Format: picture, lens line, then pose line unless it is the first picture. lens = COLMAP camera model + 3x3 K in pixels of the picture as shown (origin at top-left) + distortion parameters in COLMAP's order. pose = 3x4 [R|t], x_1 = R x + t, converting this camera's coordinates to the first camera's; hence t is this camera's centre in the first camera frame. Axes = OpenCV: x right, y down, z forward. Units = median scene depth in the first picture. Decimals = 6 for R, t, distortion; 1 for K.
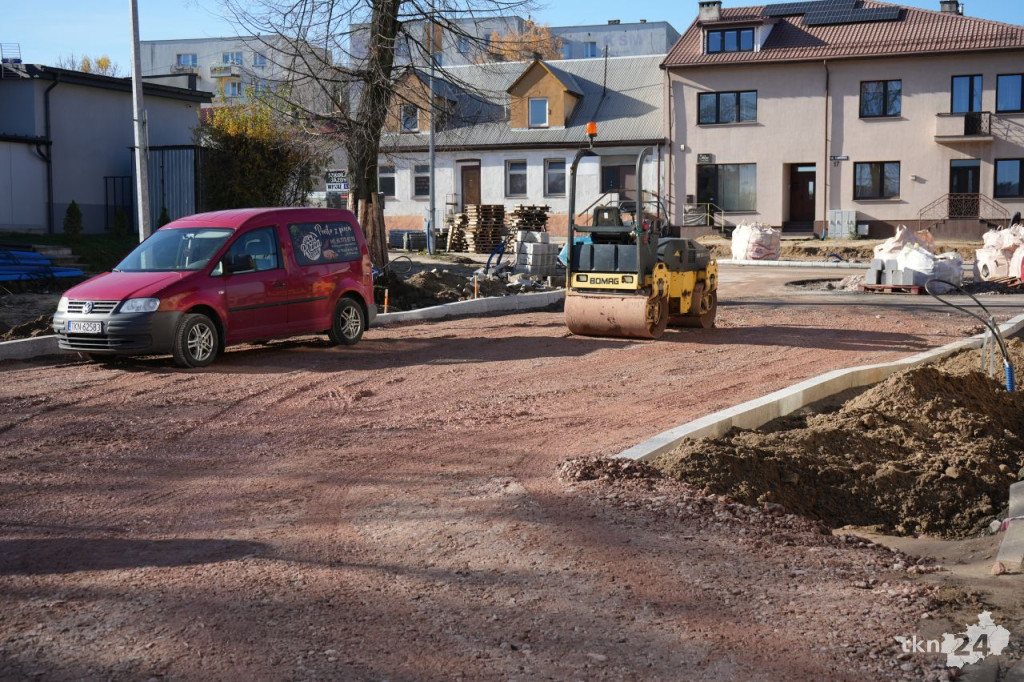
lens RADIAL K [[1290.2, 0, 503.8], [0, 1290.2, 344.9], [0, 0, 1]] dist [0.014960, 0.000000]
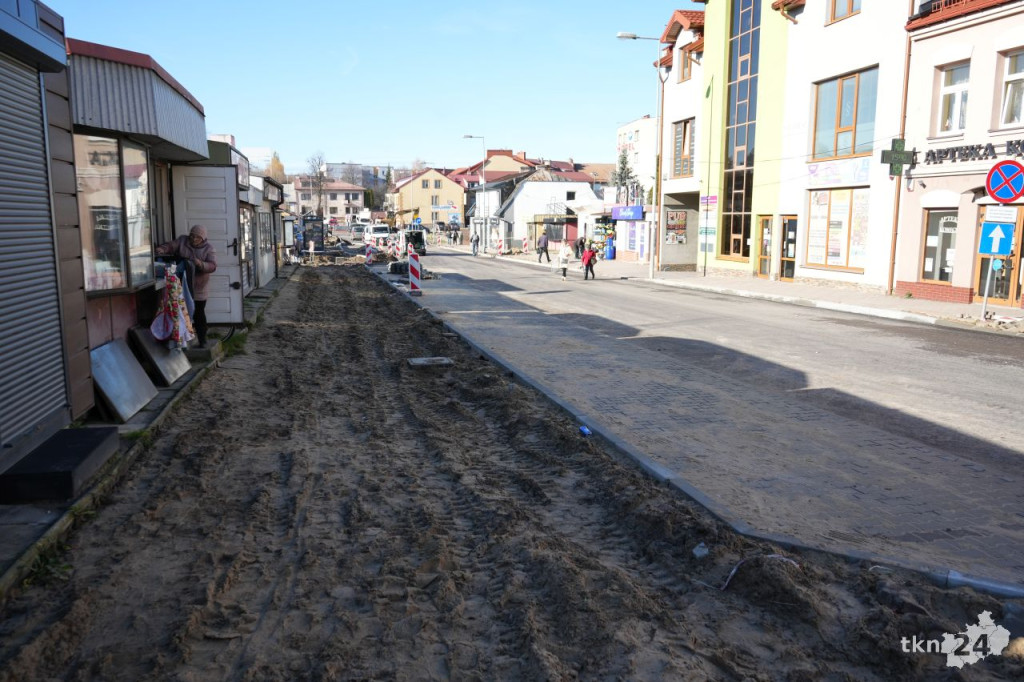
lens RADIAL K [[798.7, 0, 509.2], [0, 798.7, 344.8], [0, 0, 1]] dist [-0.001557, -0.000284]
pose [[0.780991, -0.098773, 0.616682, -1.346714], [0.050942, 0.994199, 0.094724, 0.172393], [-0.622461, -0.042564, 0.781492, -2.291825]]
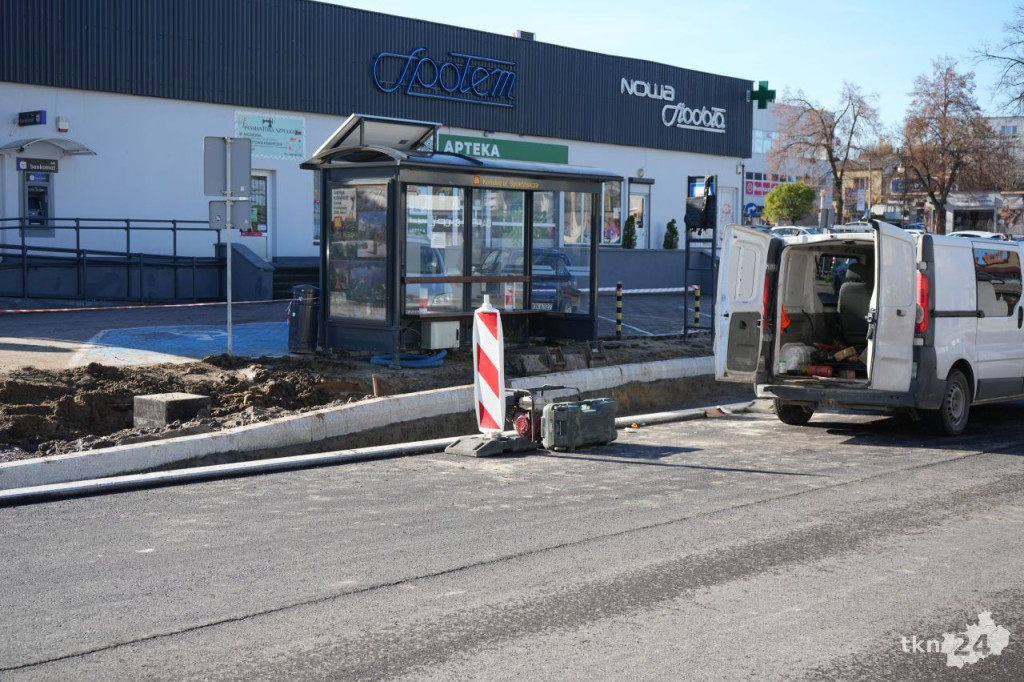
lens RADIAL K [[1351.2, 0, 509.9], [0, 1351.2, 341.0], [0, 0, 1]] dist [-0.001215, 0.000000]
pose [[0.955076, 0.033736, -0.294434, -0.740395], [-0.036865, 0.999307, -0.005081, 0.135646], [0.294059, 0.015707, 0.955658, -1.582809]]
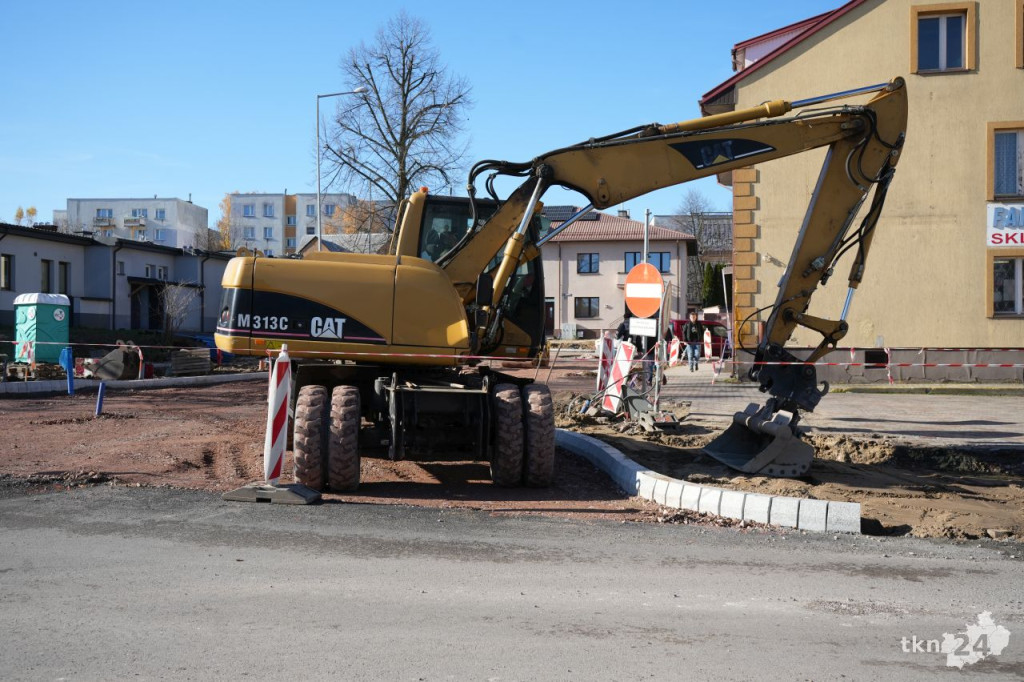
lens RADIAL K [[1025.2, 0, 494.8], [0, 1025.2, 346.1], [0, 0, 1]] dist [-0.006257, 0.000000]
pose [[0.978378, 0.004007, 0.206785, -0.133773], [0.012588, 0.996805, -0.078876, 0.038570], [-0.206440, 0.079774, 0.975202, -0.368994]]
